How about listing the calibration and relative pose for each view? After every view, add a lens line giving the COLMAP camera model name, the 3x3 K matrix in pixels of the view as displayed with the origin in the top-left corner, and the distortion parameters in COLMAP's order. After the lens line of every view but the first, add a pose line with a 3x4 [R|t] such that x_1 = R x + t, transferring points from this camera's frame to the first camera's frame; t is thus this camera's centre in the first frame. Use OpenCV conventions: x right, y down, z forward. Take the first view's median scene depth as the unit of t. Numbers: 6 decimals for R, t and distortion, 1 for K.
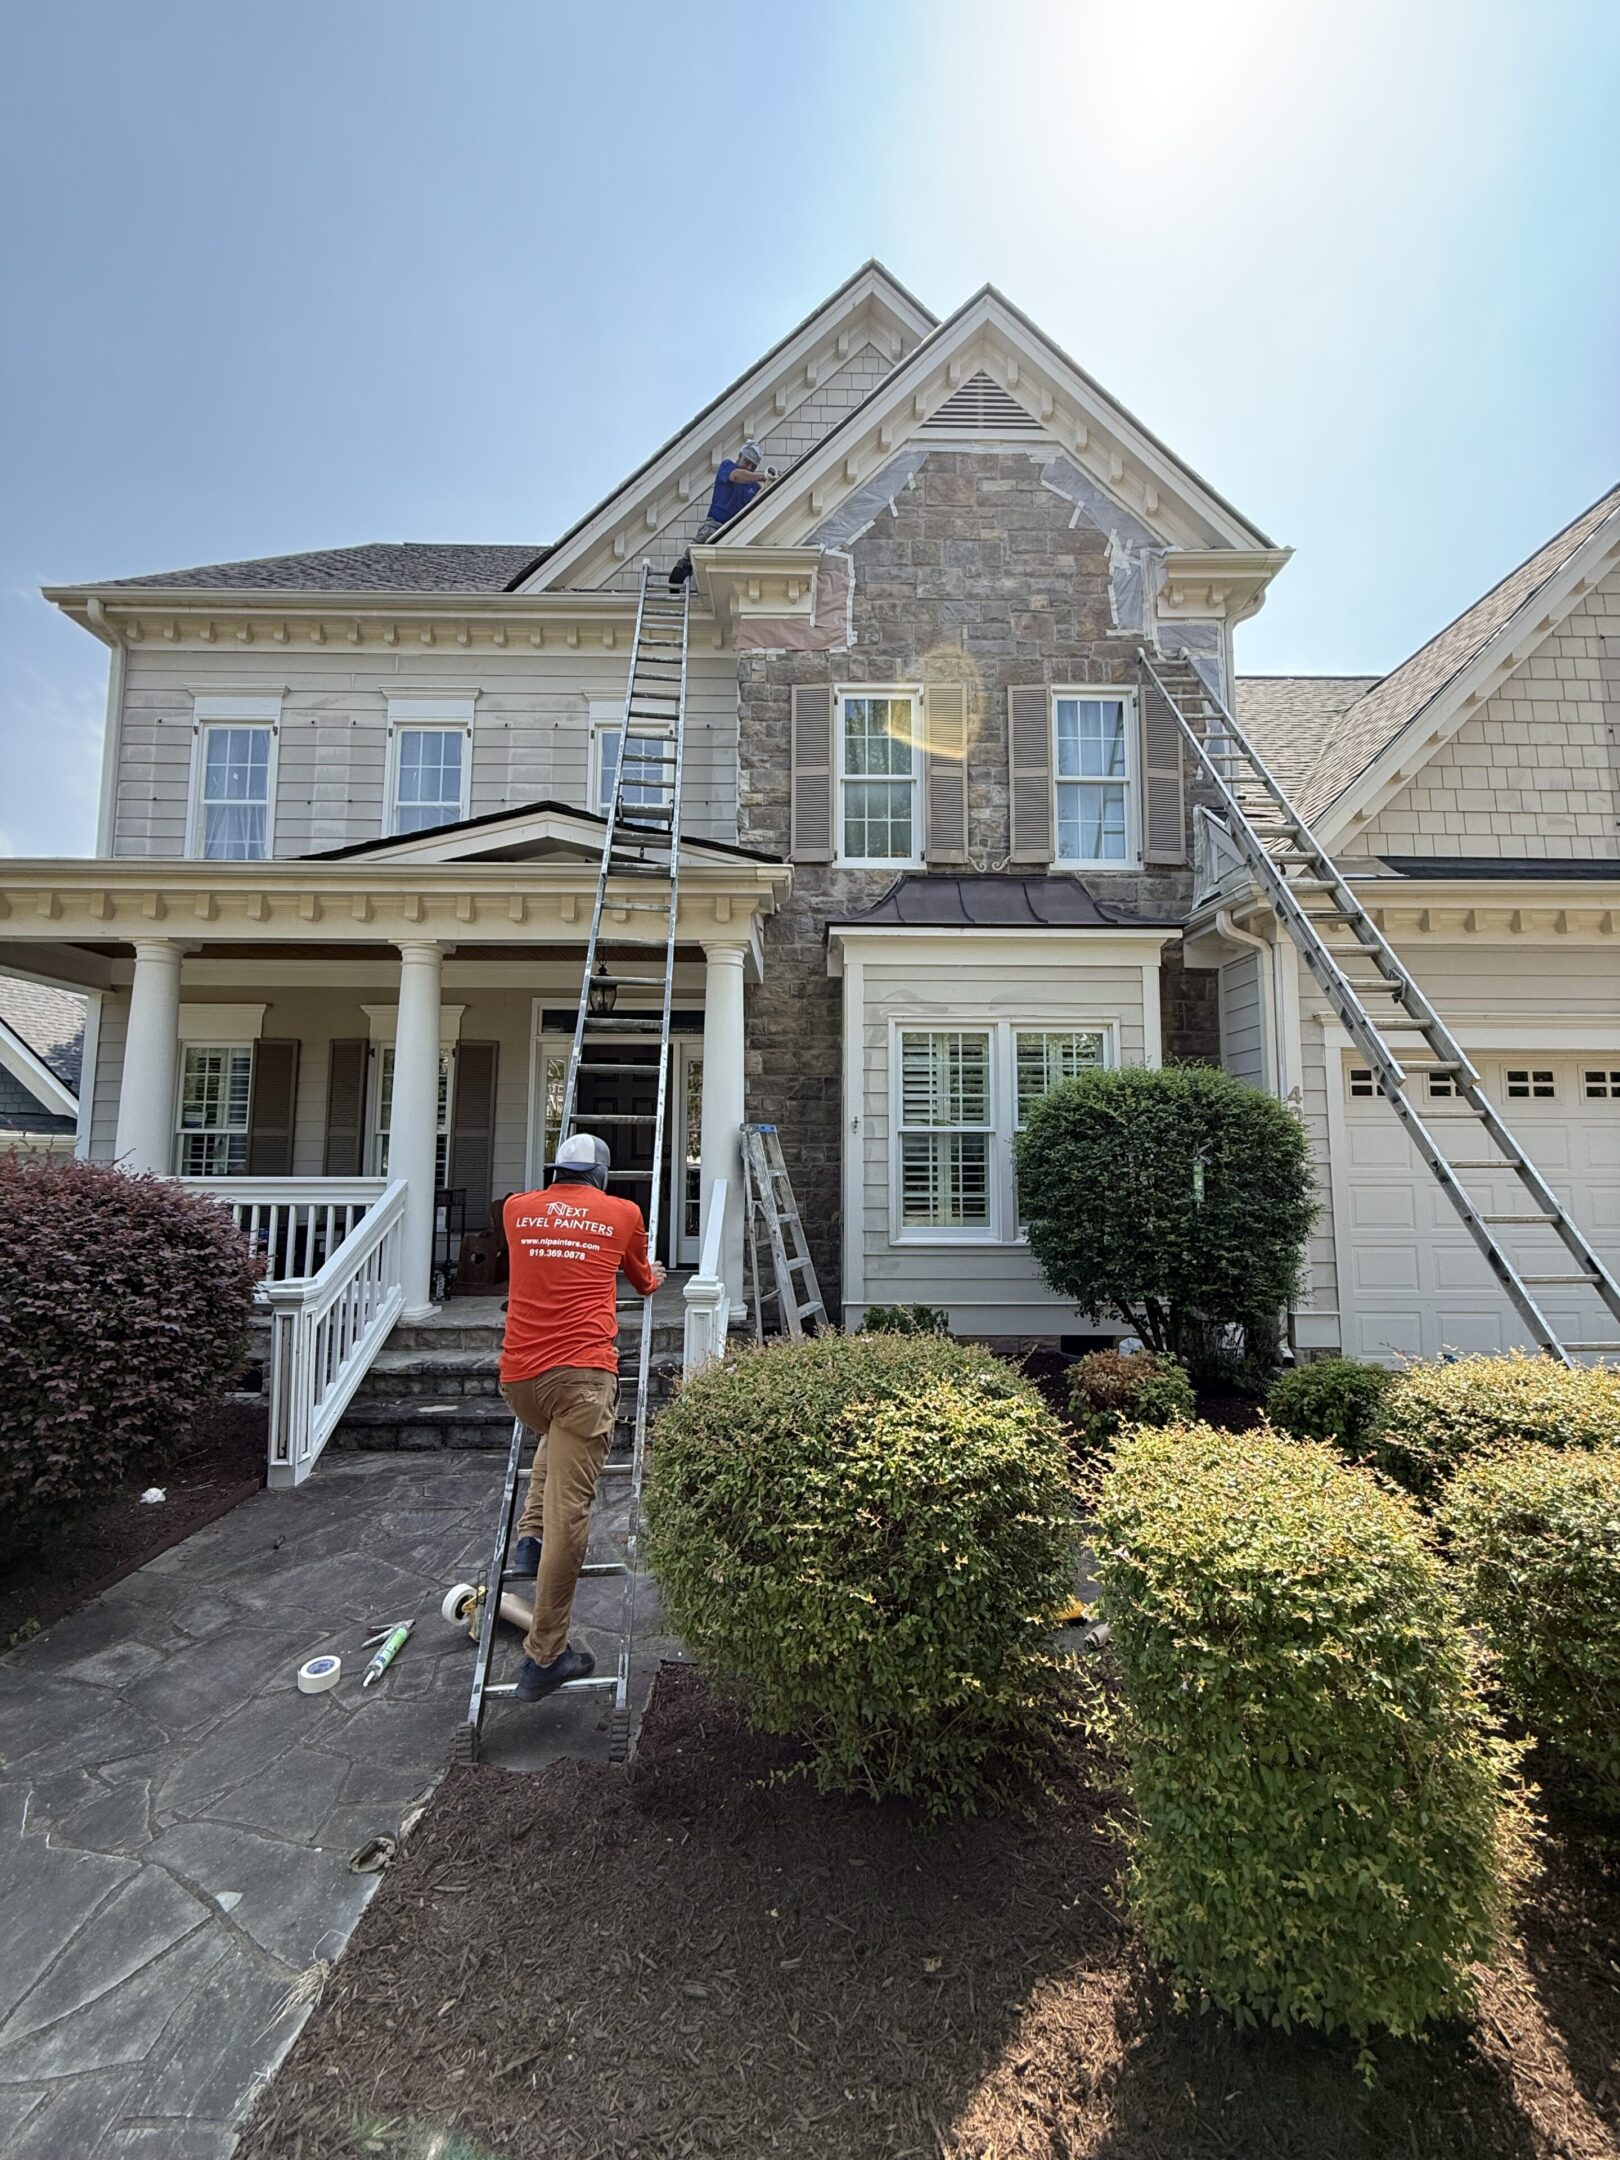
lens RADIAL K [[854.6, 0, 806.9], [0, 854.6, 1080.9], [0, 0, 1]] dist [-0.006066, 0.000073]
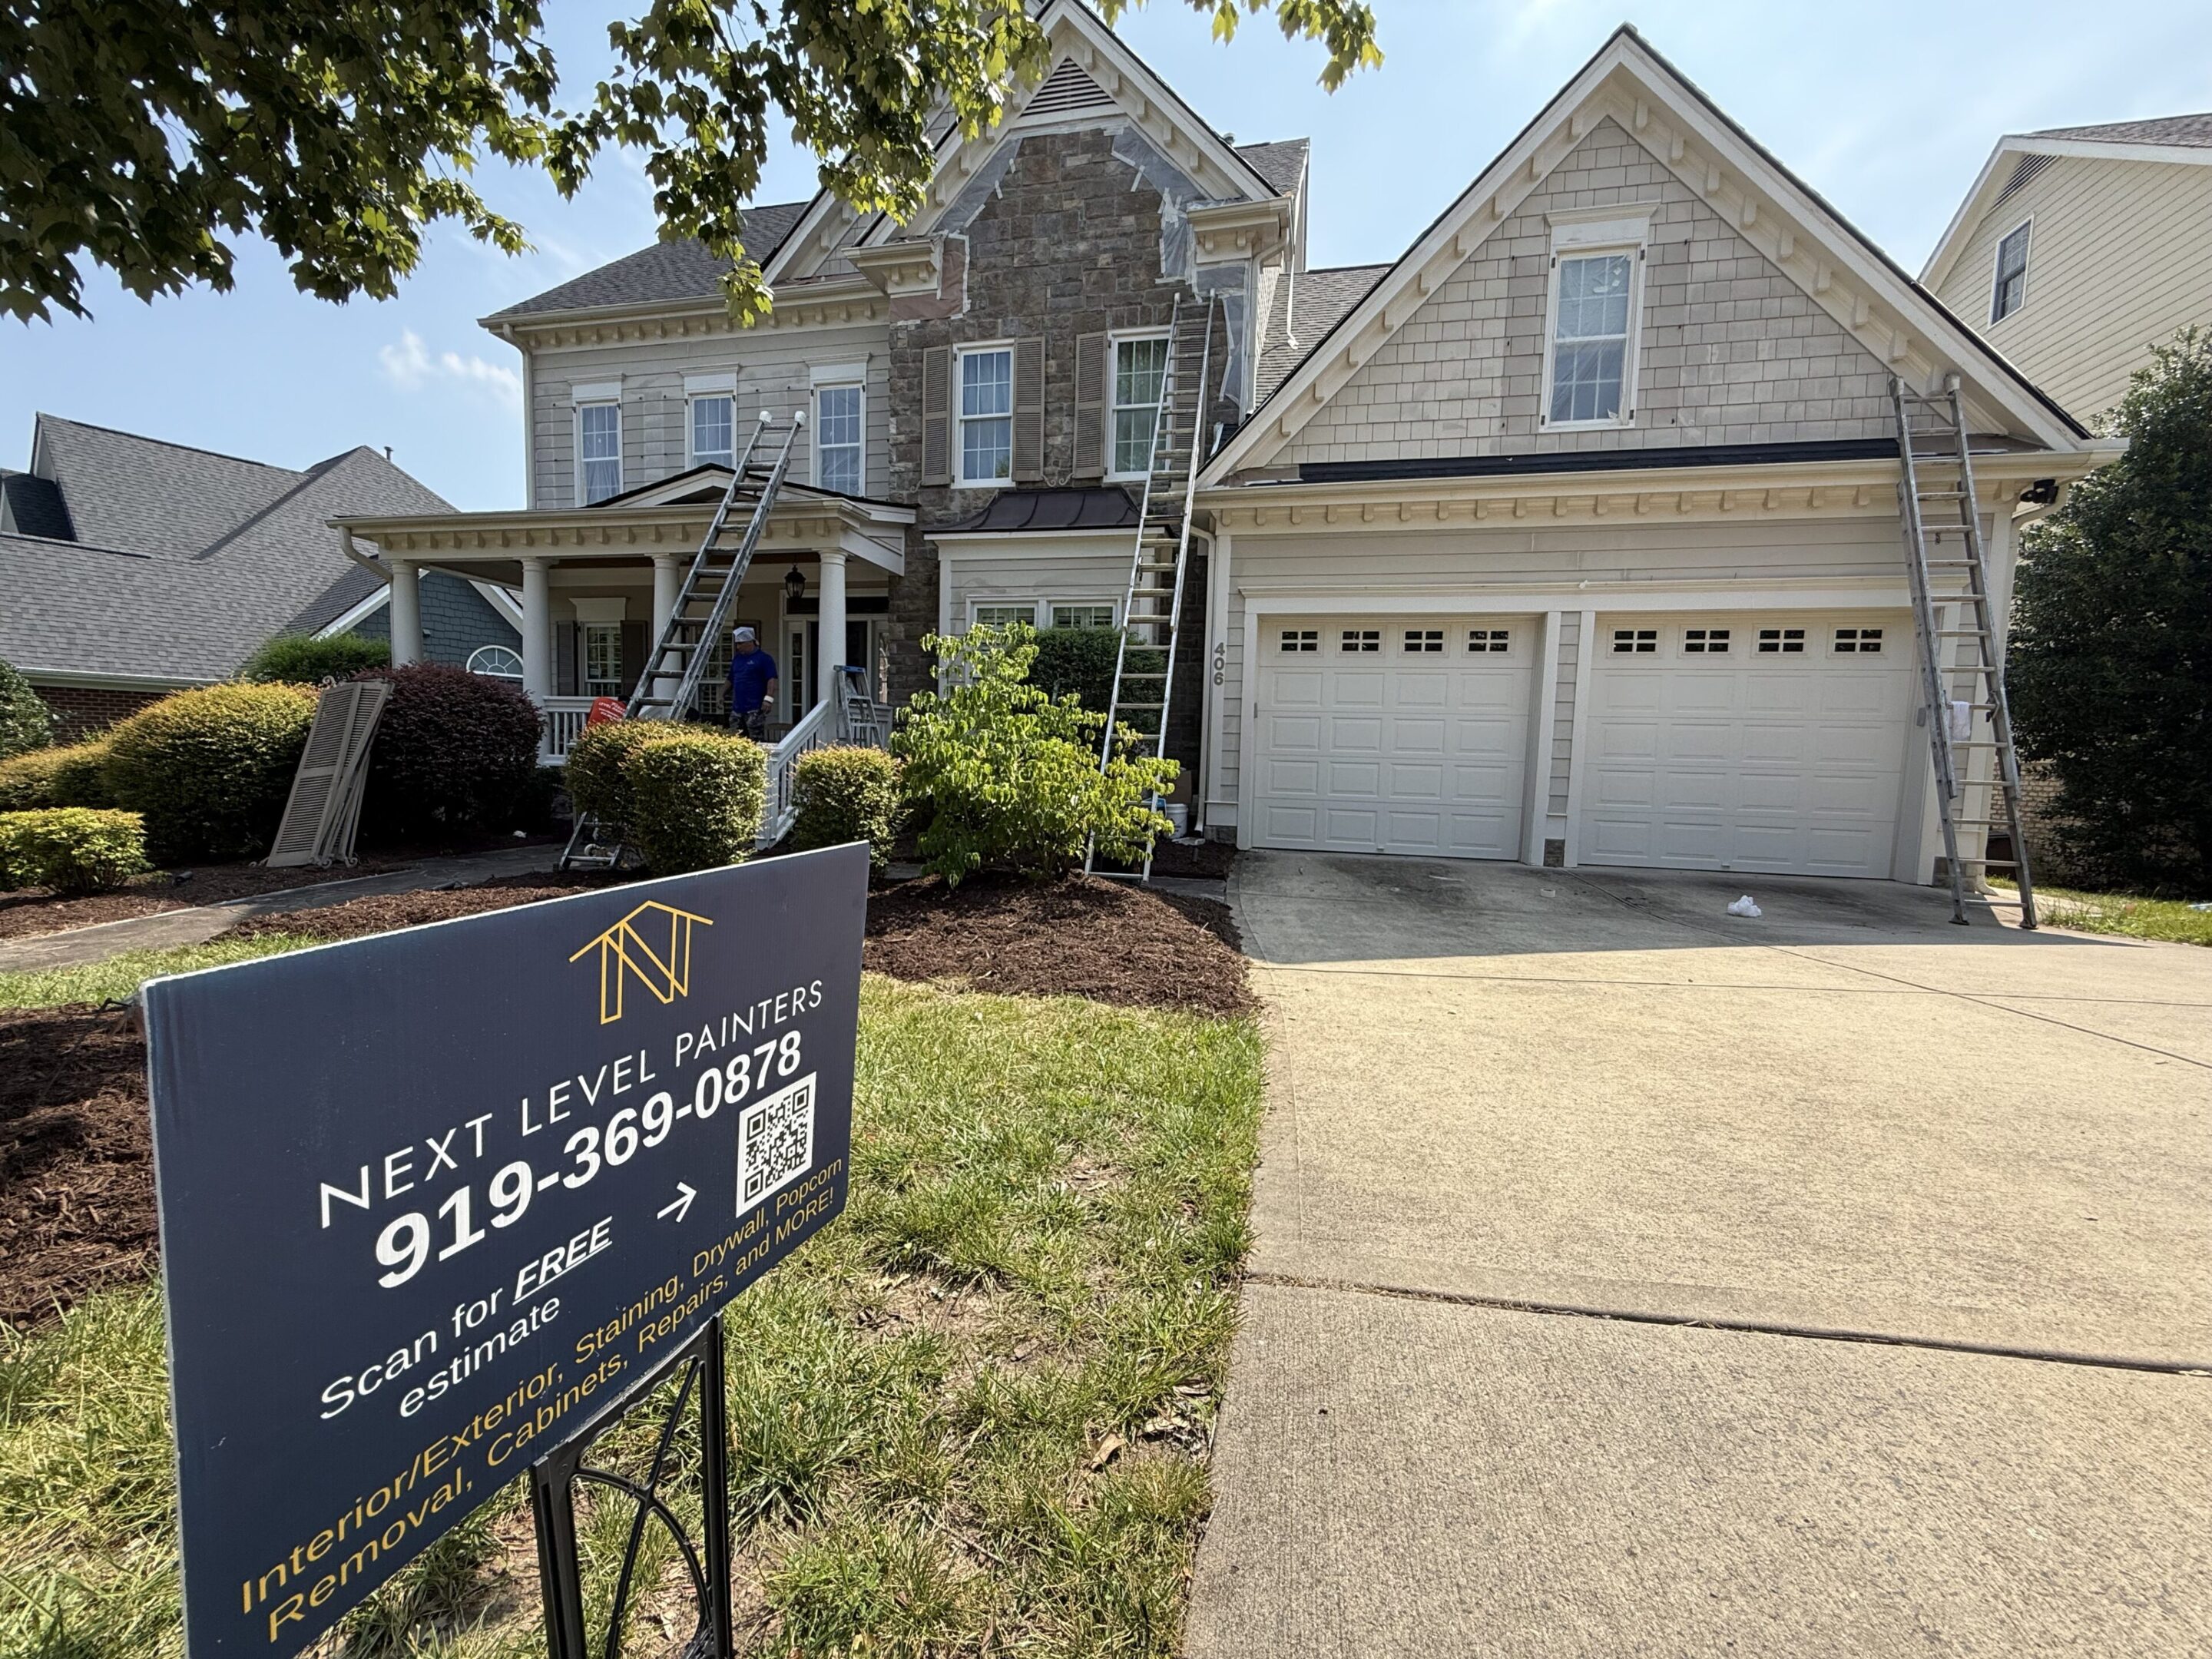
lens RADIAL K [[875.2, 0, 1109.9], [0, 875.2, 836.7], [0, 0, 1]] dist [-0.006066, 0.000073]
pose [[0.971336, 0.045836, -0.233251, 0.626212], [-0.004877, 0.984870, 0.173224, 0.060740], [0.237662, -0.167121, 0.956863, -0.391382]]
